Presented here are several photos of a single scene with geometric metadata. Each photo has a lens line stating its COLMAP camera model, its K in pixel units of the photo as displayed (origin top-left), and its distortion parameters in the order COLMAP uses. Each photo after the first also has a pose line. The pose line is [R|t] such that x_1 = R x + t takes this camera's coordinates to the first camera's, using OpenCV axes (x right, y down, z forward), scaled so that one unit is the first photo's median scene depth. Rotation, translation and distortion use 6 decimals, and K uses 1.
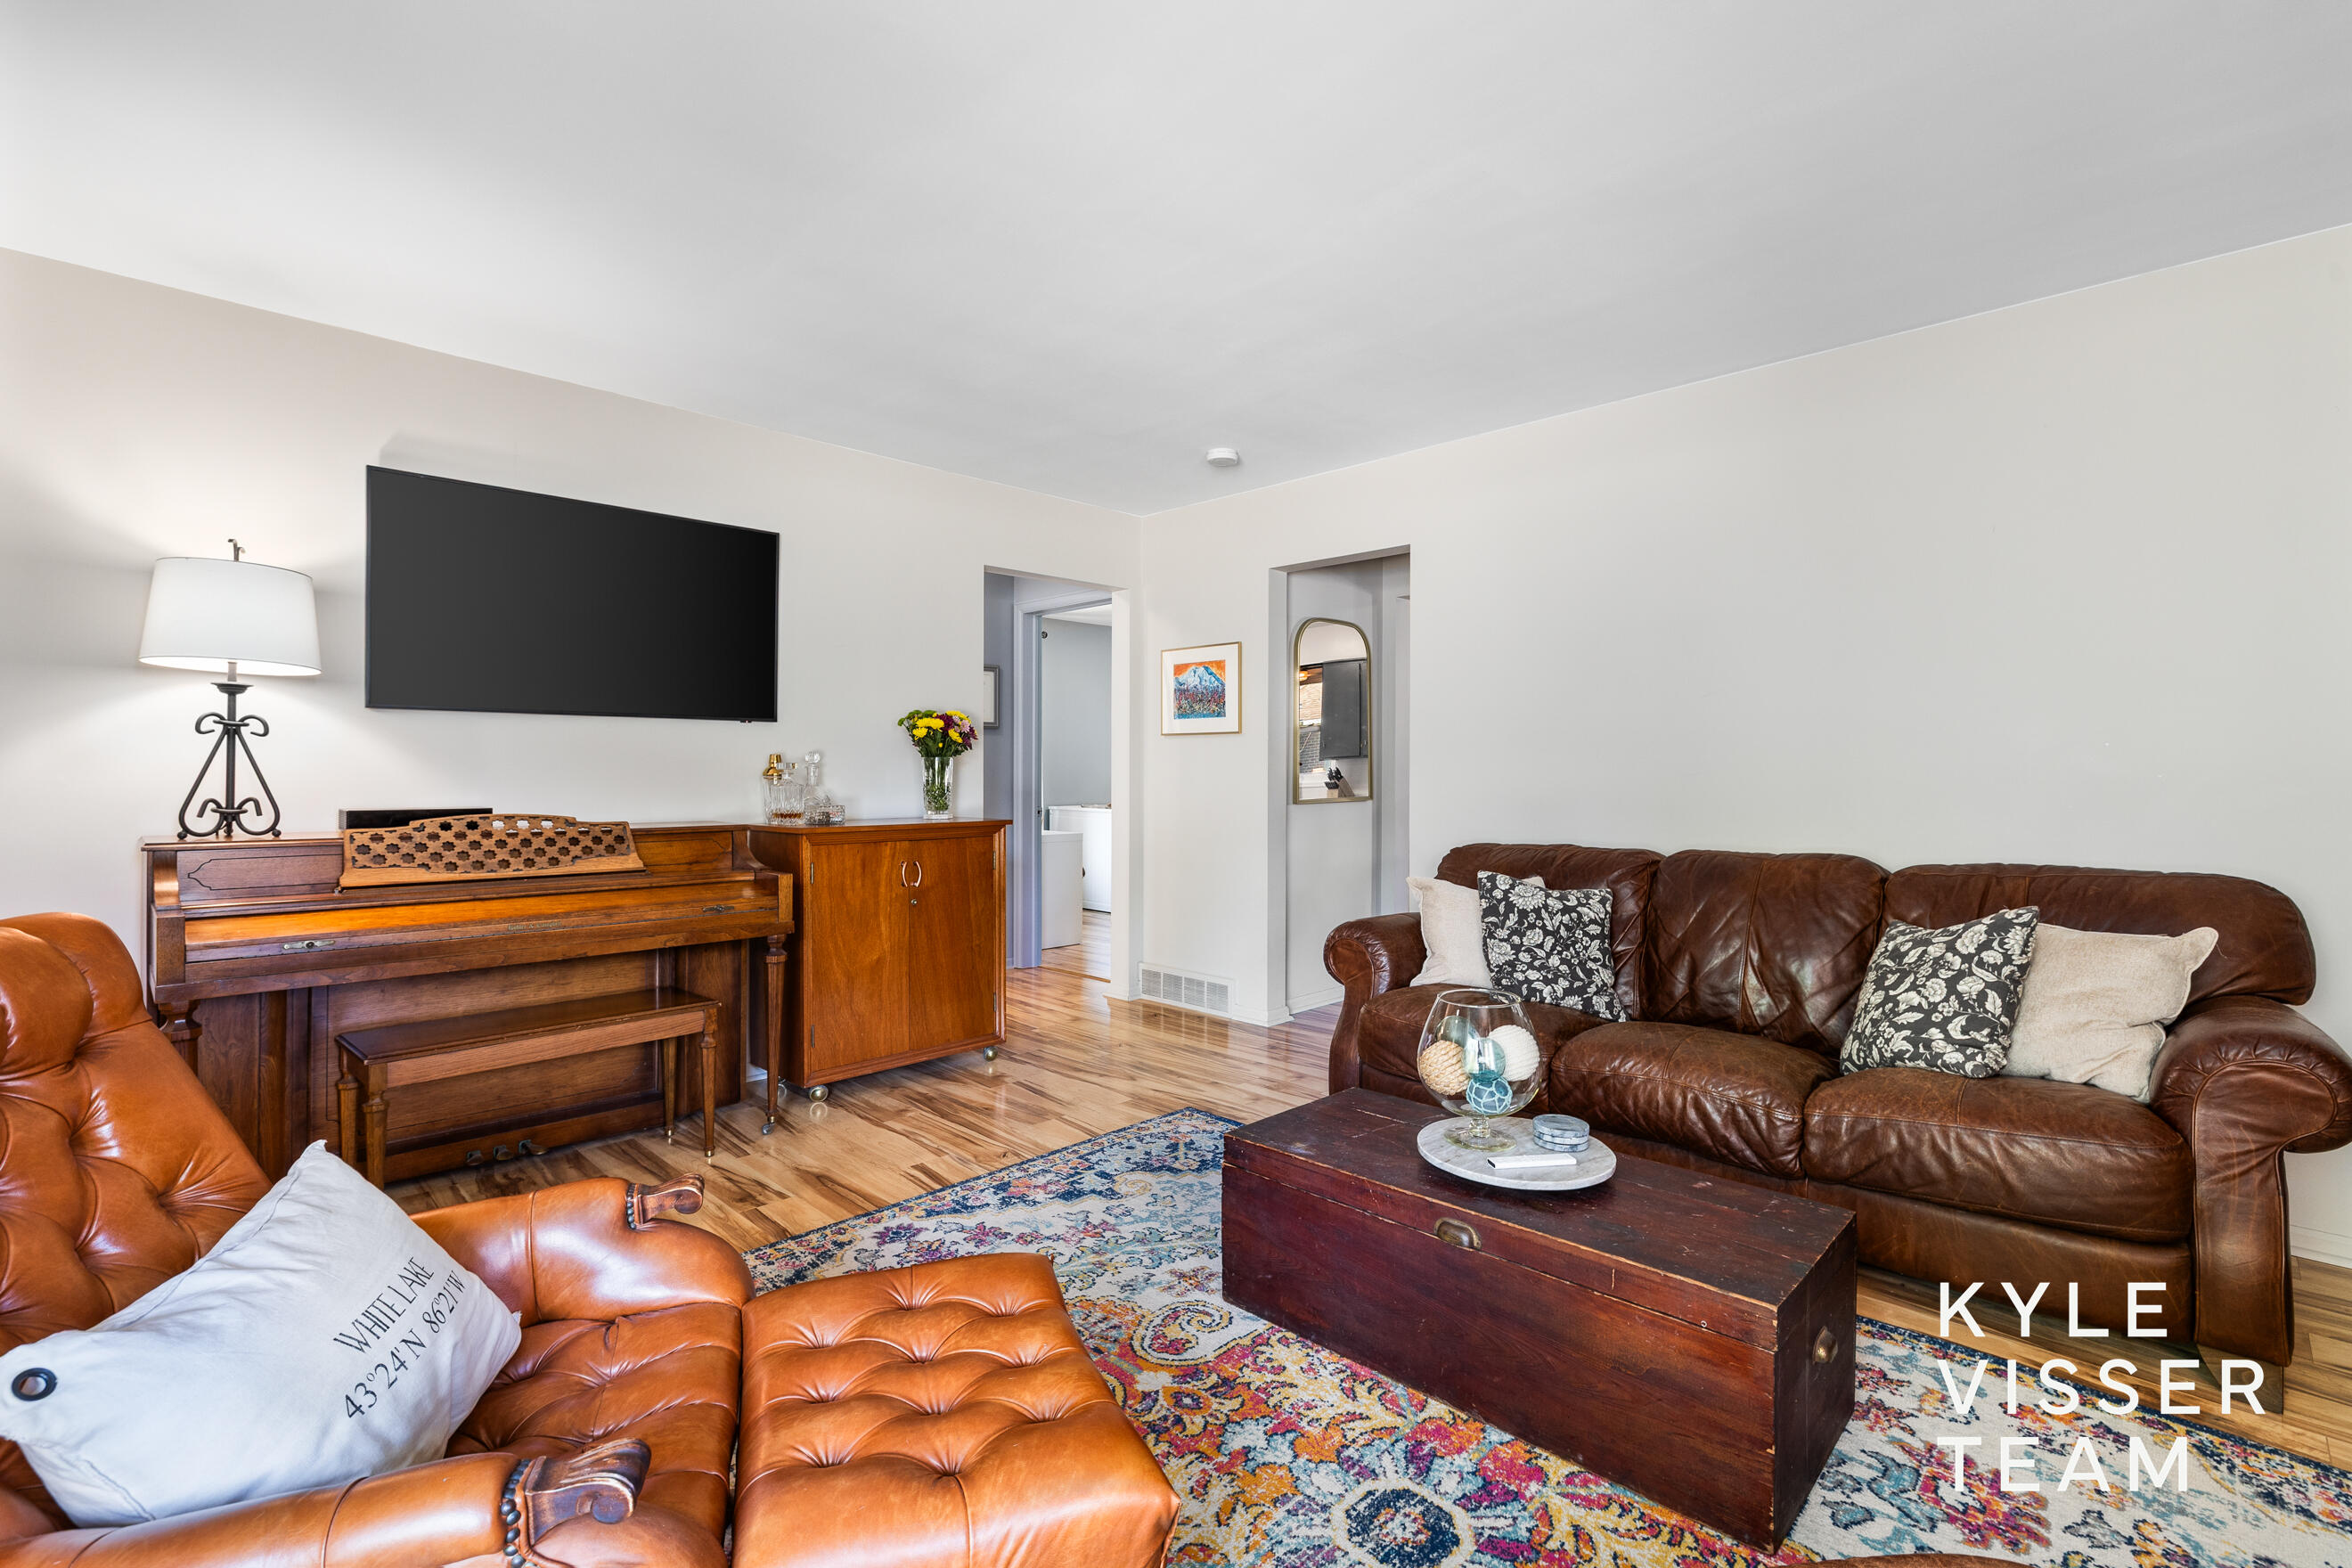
lens RADIAL K [[1054.3, 0, 1172.1], [0, 1054.3, 775.0], [0, 0, 1]] dist [-0.001104, -0.000093]
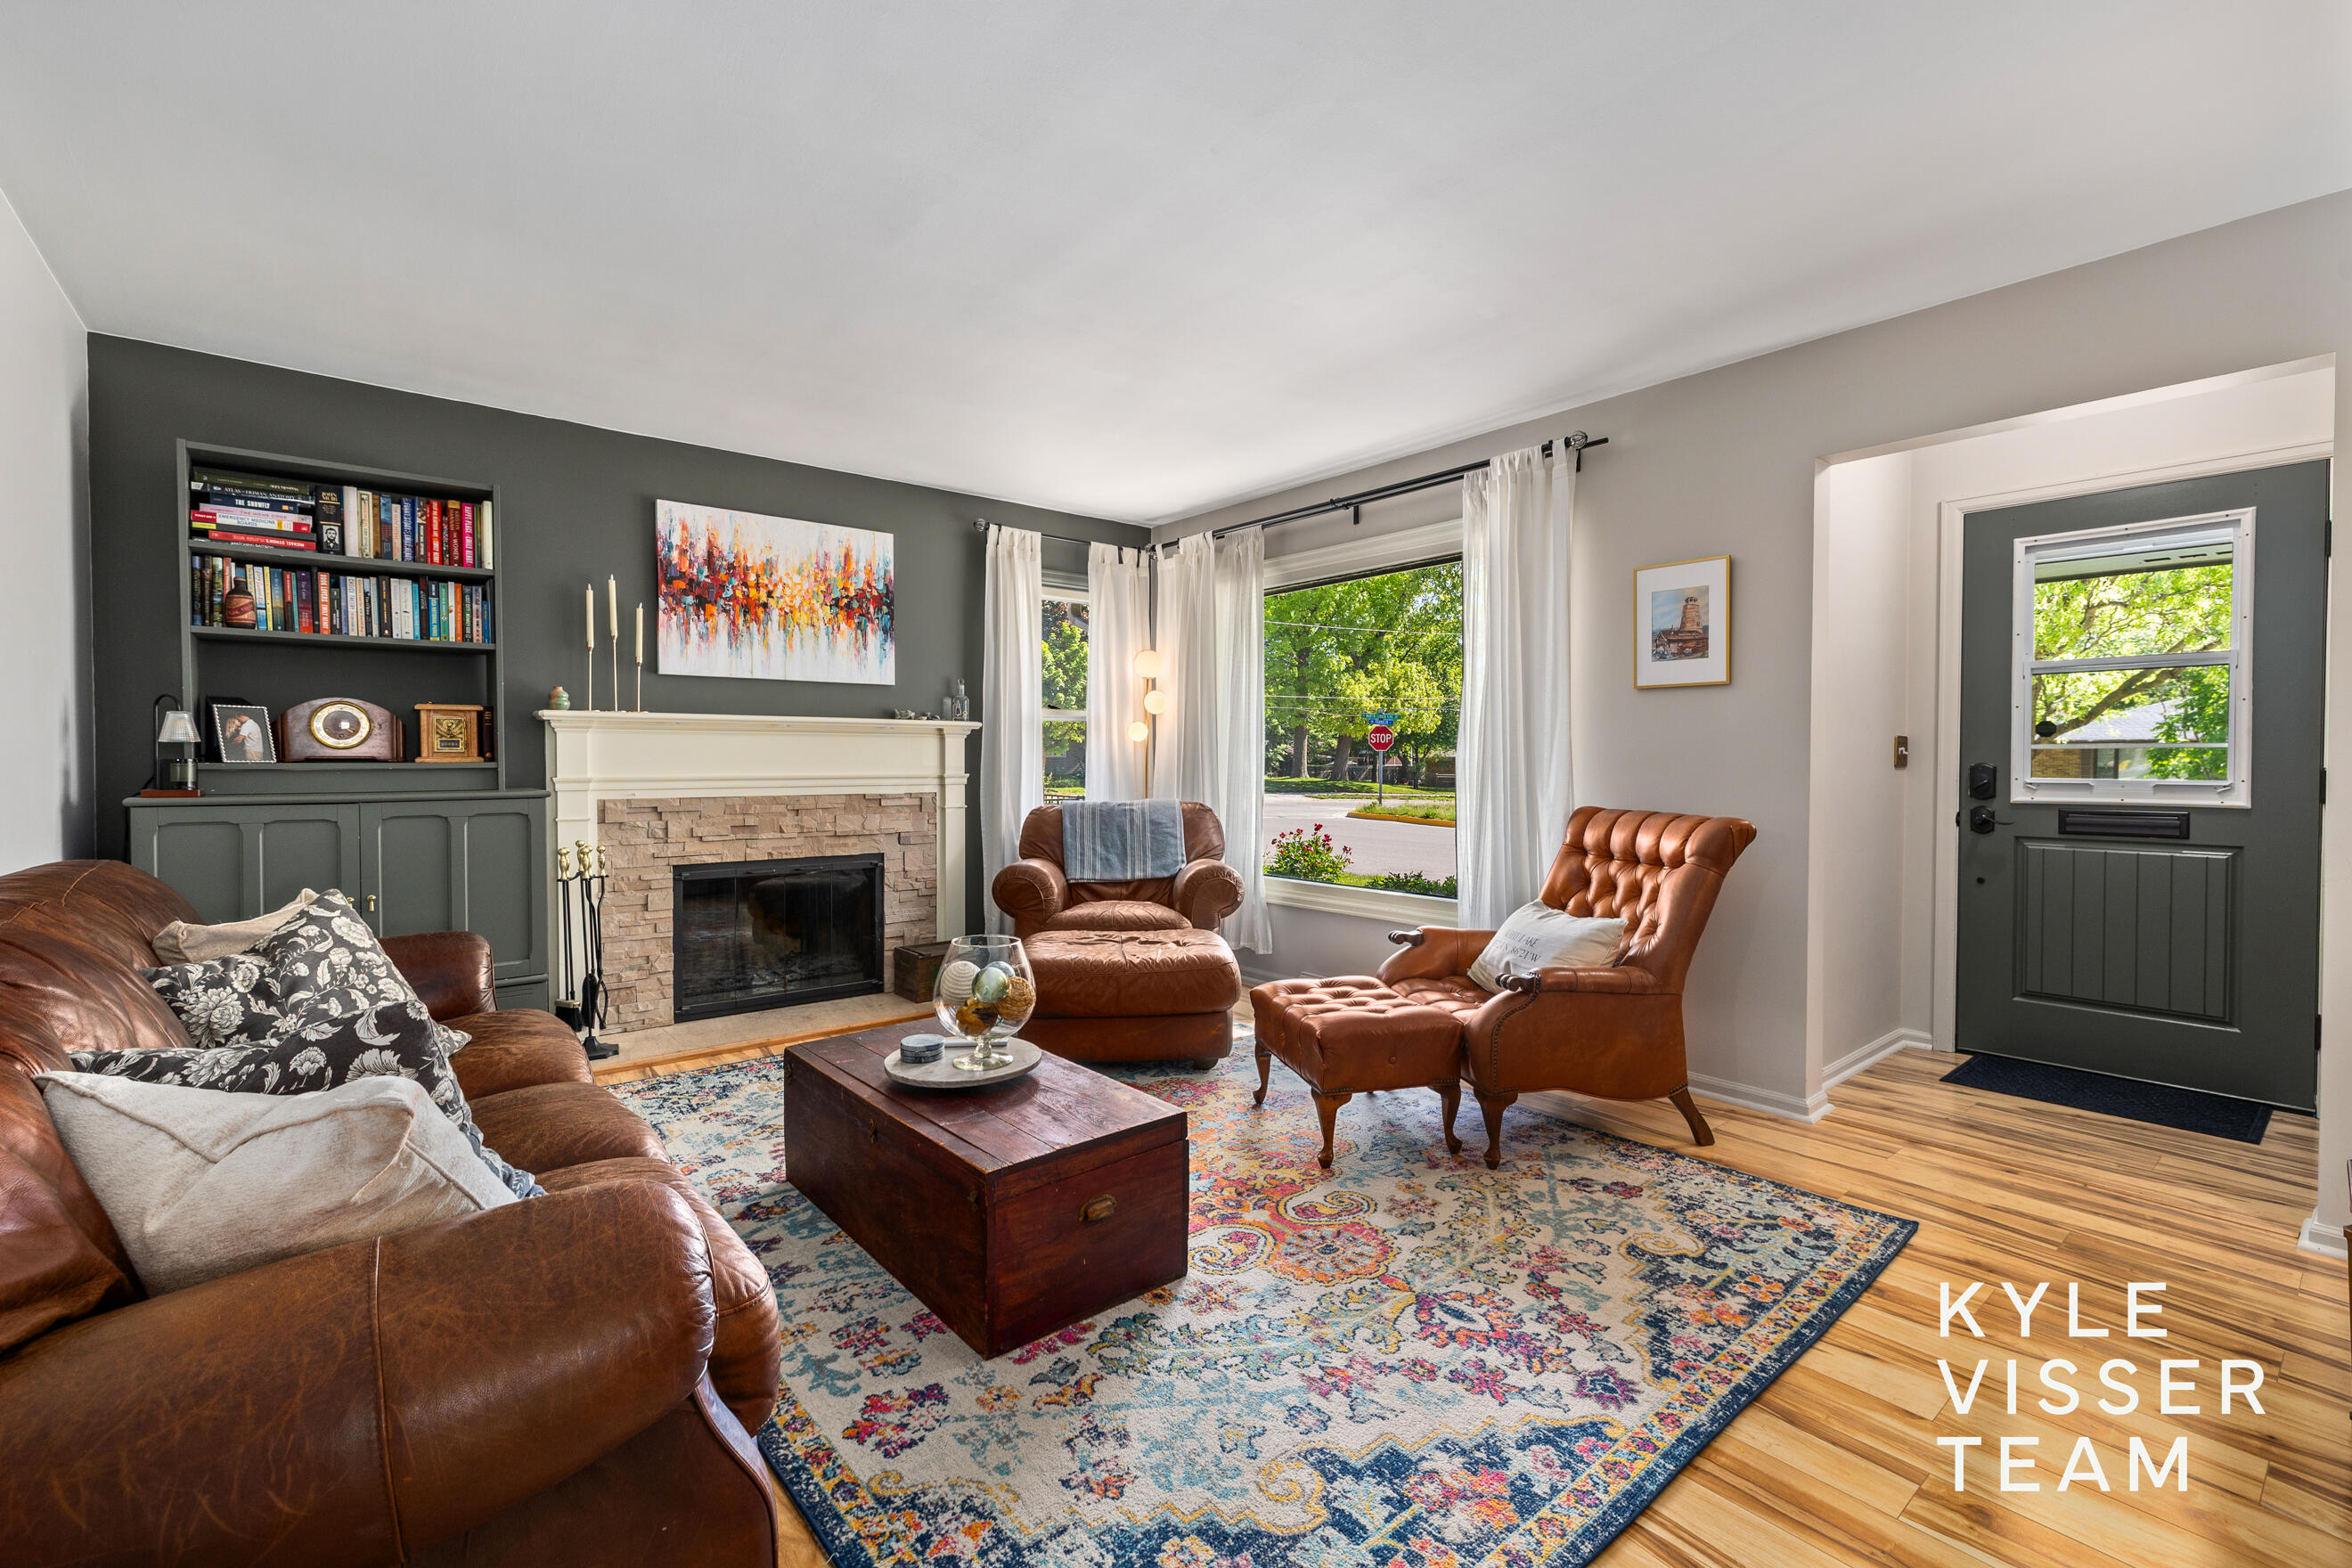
lens RADIAL K [[1005.4, 0, 1179.1], [0, 1005.4, 774.5], [0, 0, 1]] dist [-0.002103, -0.000025]
pose [[-0.995084, -0.006930, 0.098789, -0.033277], [-0.004730, 0.999736, 0.022487, -0.004250], [-0.098919, 0.021909, -0.994854, 1.789331]]
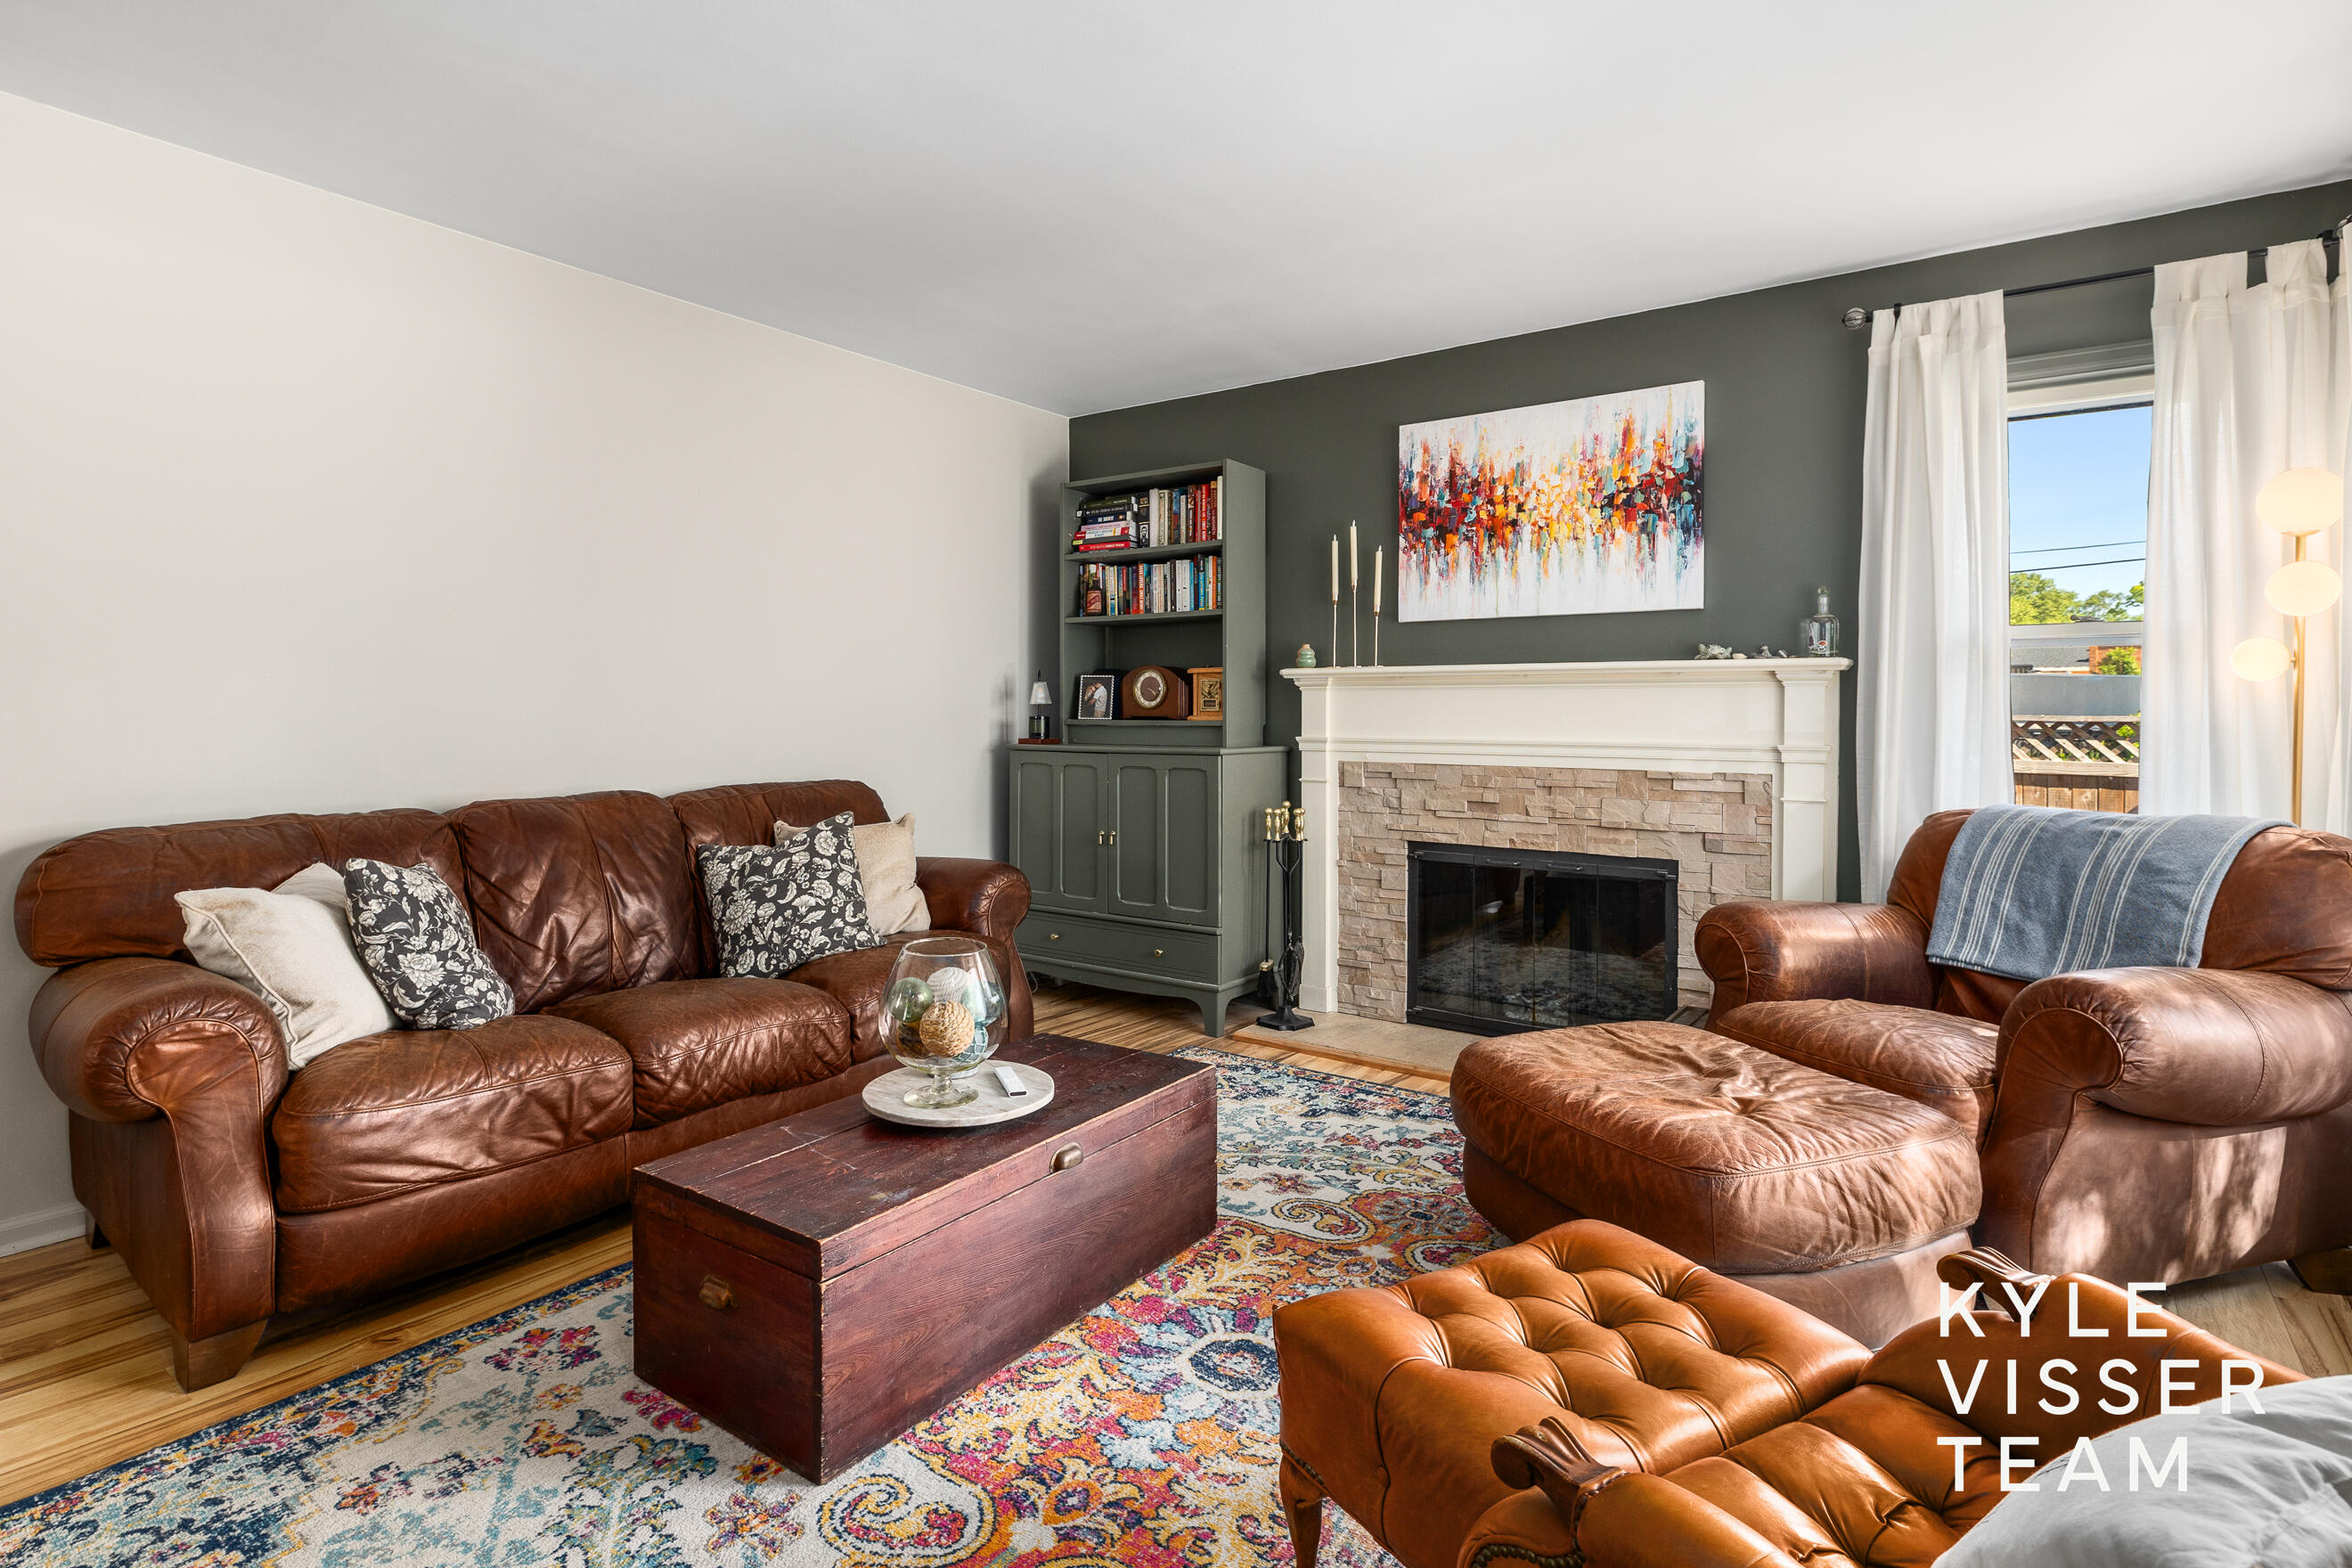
lens RADIAL K [[1181.0, 0, 1158.2], [0, 1181.0, 714.7], [0, 0, 1]] dist [-0.012788, 0.002217]
pose [[-0.150921, -0.004879, 0.988534, -0.668489], [0.000185, 0.999988, 0.004964, -0.002332], [-0.988546, 0.000933, -0.150918, 0.824270]]
